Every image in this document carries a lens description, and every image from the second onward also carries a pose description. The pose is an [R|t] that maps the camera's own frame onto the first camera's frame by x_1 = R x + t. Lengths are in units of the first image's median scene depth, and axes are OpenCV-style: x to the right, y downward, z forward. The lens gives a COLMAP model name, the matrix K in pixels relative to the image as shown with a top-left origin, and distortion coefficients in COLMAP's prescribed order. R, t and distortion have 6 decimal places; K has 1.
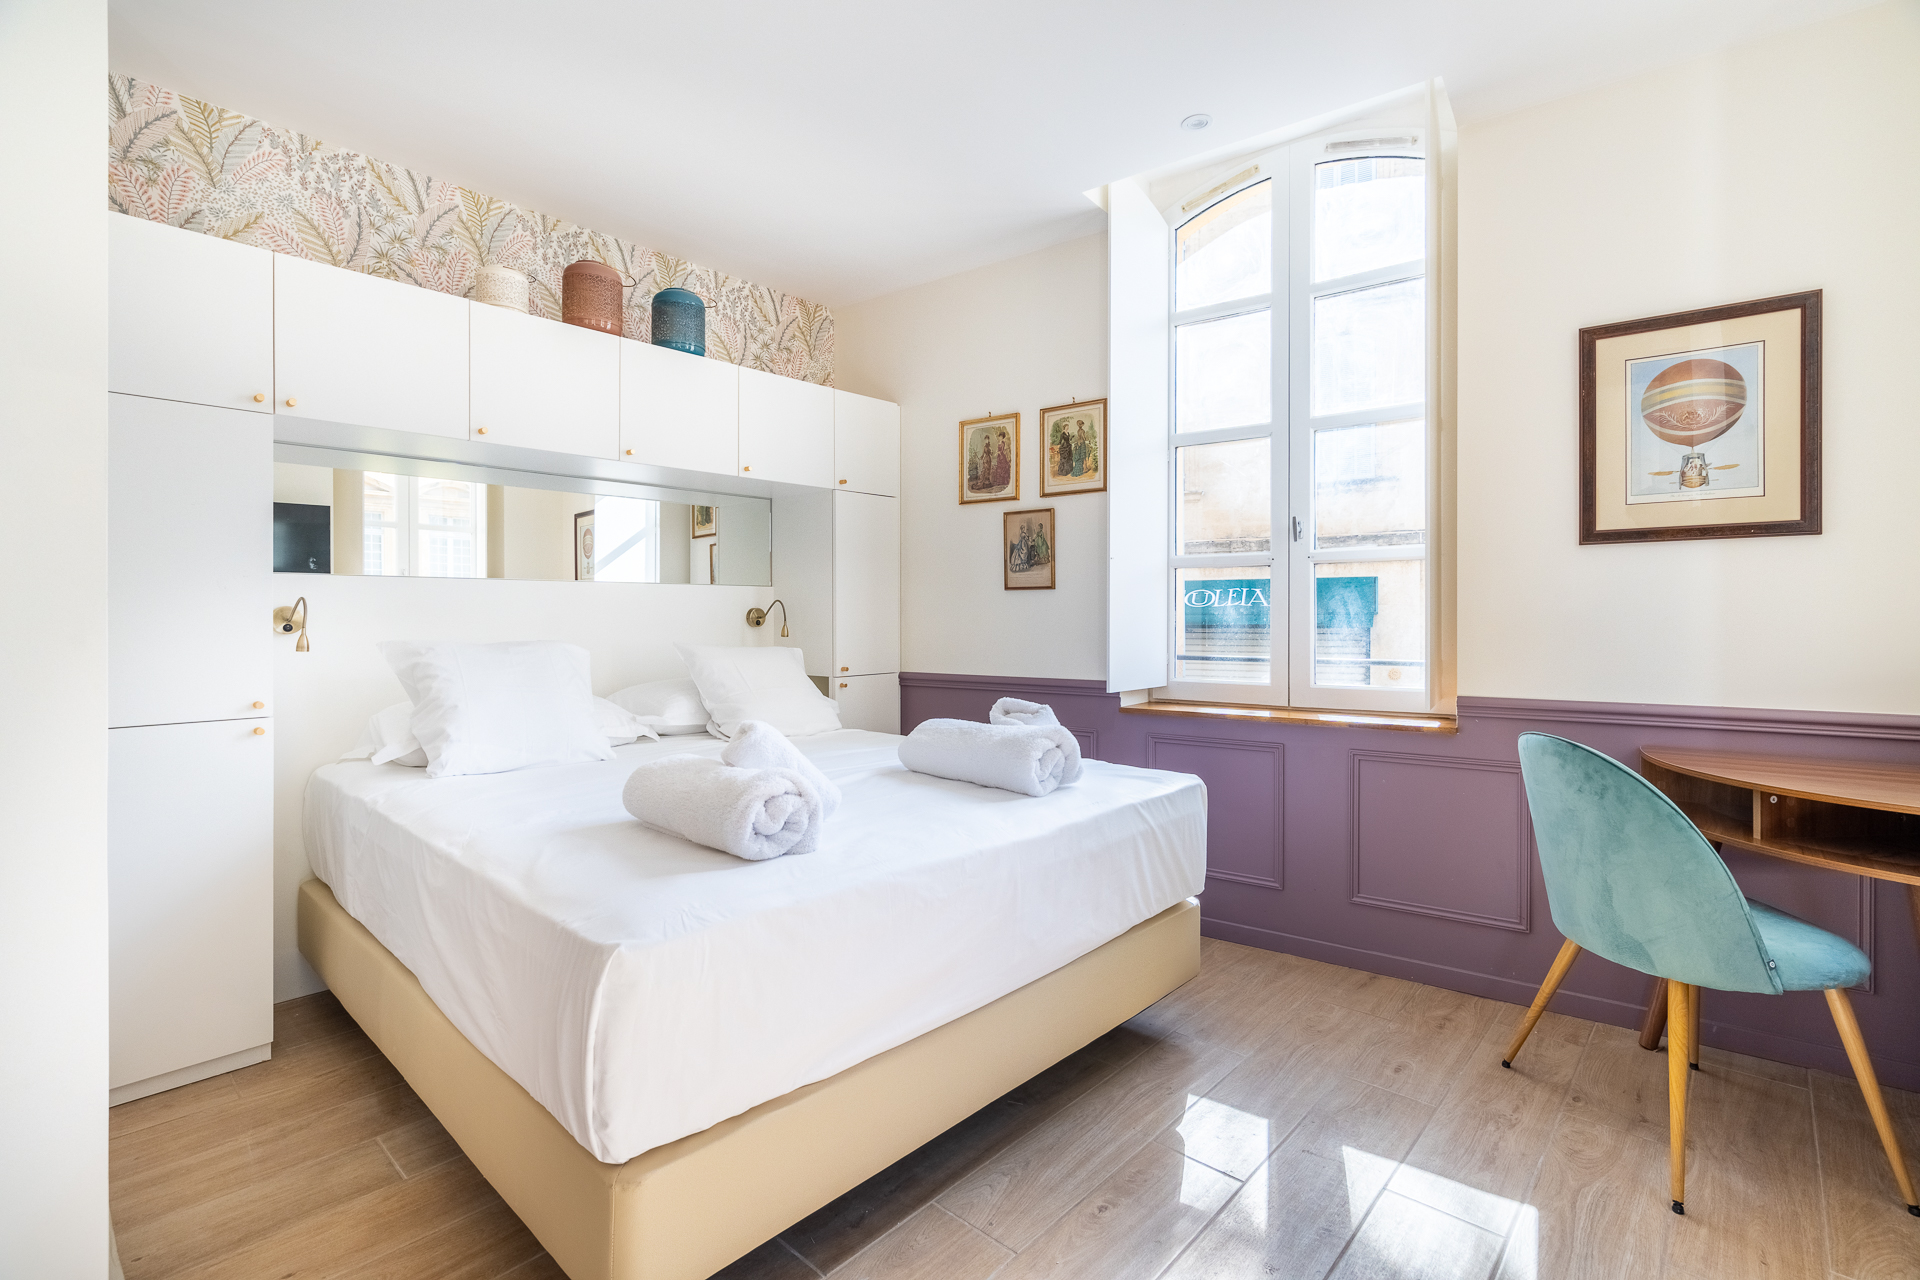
lens RADIAL K [[838.7, 0, 961.7], [0, 838.7, 619.9], [0, 0, 1]] dist [0.001451, 0.000592]
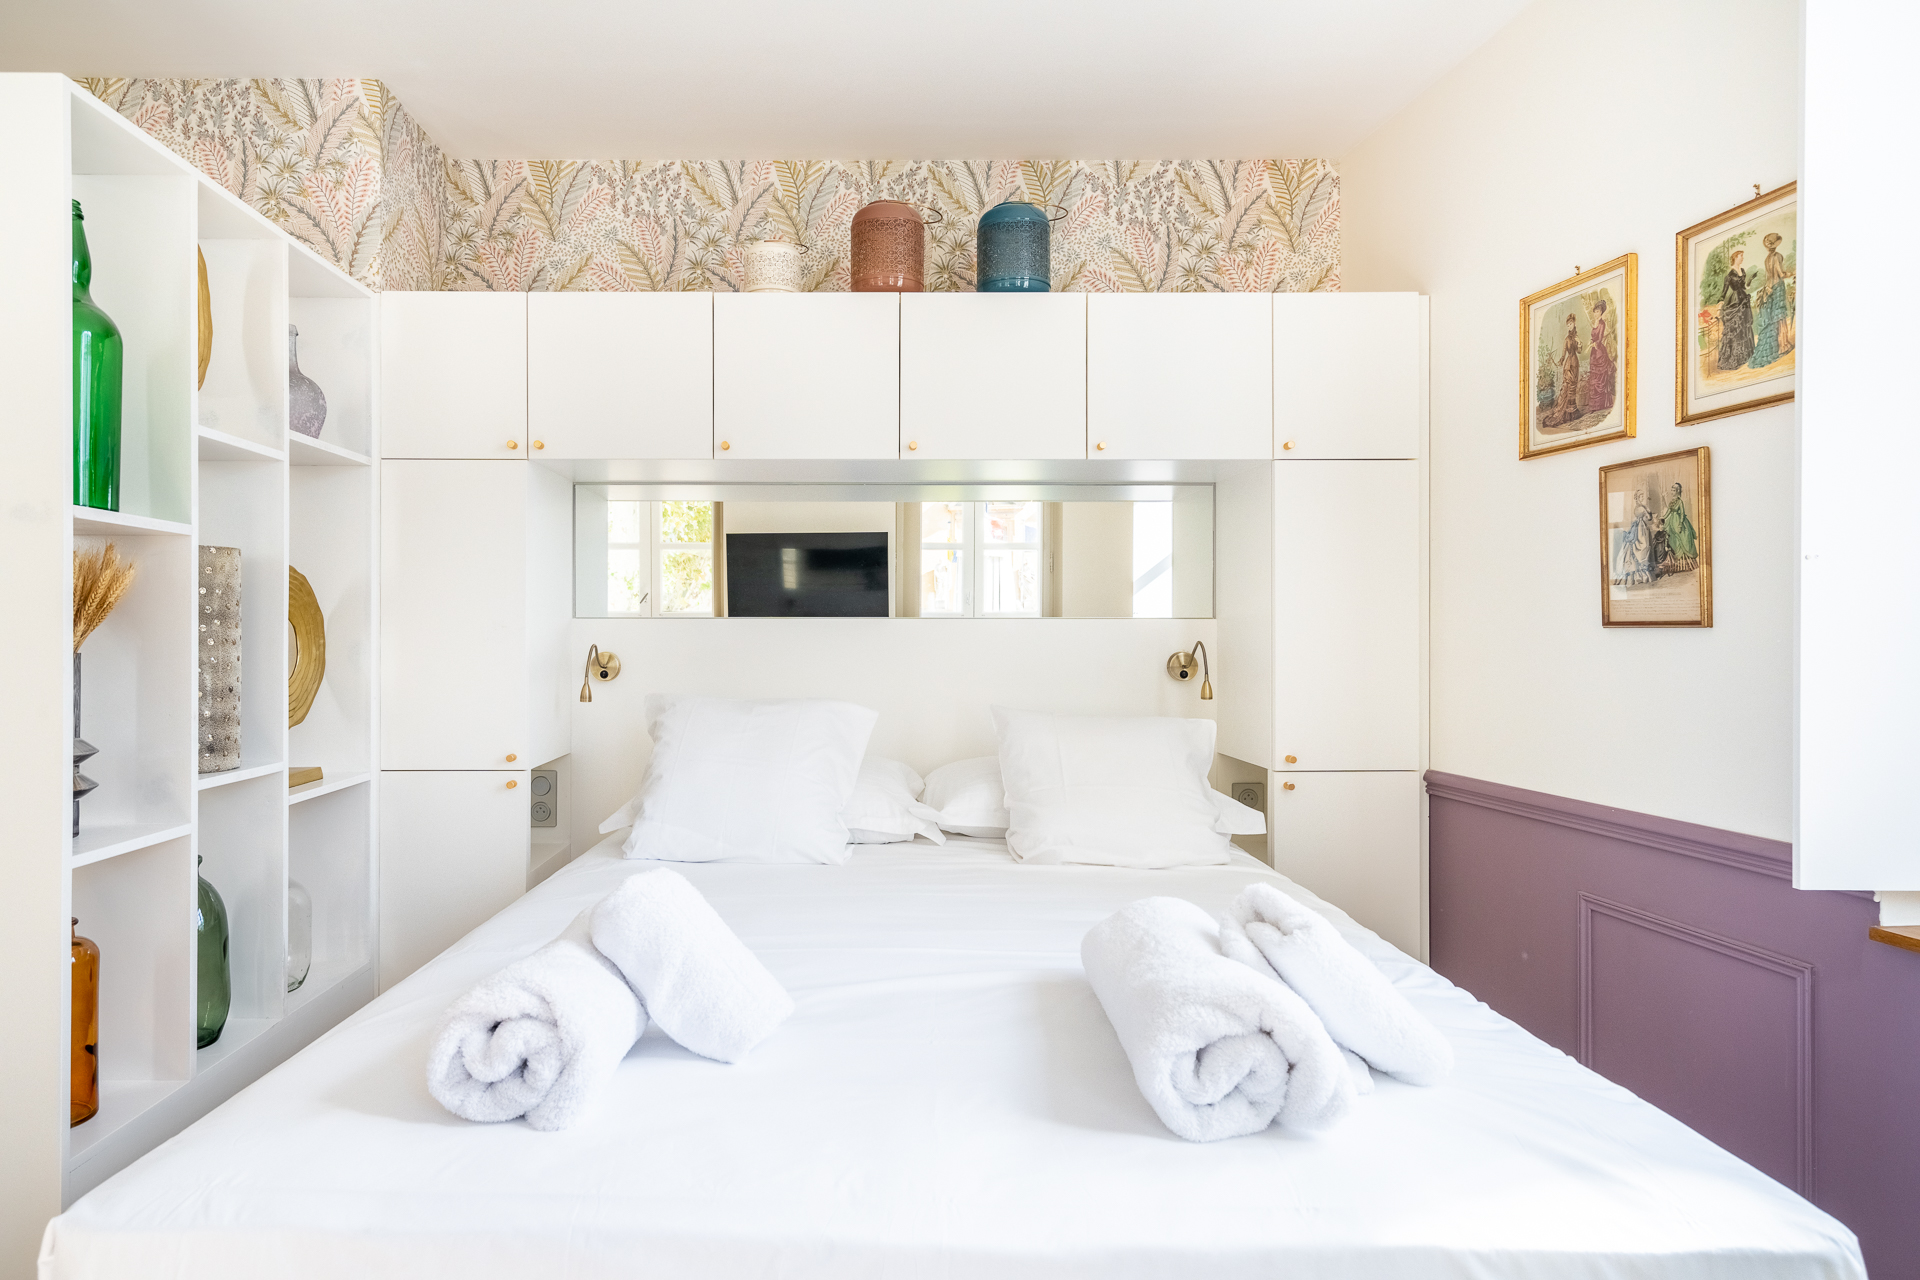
lens RADIAL K [[1049.3, 0, 902.4], [0, 1049.3, 635.3], [0, 0, 1]] dist [0.002248, 0.001422]
pose [[0.682460, 0.007286, -0.730887, 0.225306], [-0.009120, 0.999957, 0.001453, -0.029140], [0.730866, 0.005674, 0.682497, 0.301845]]
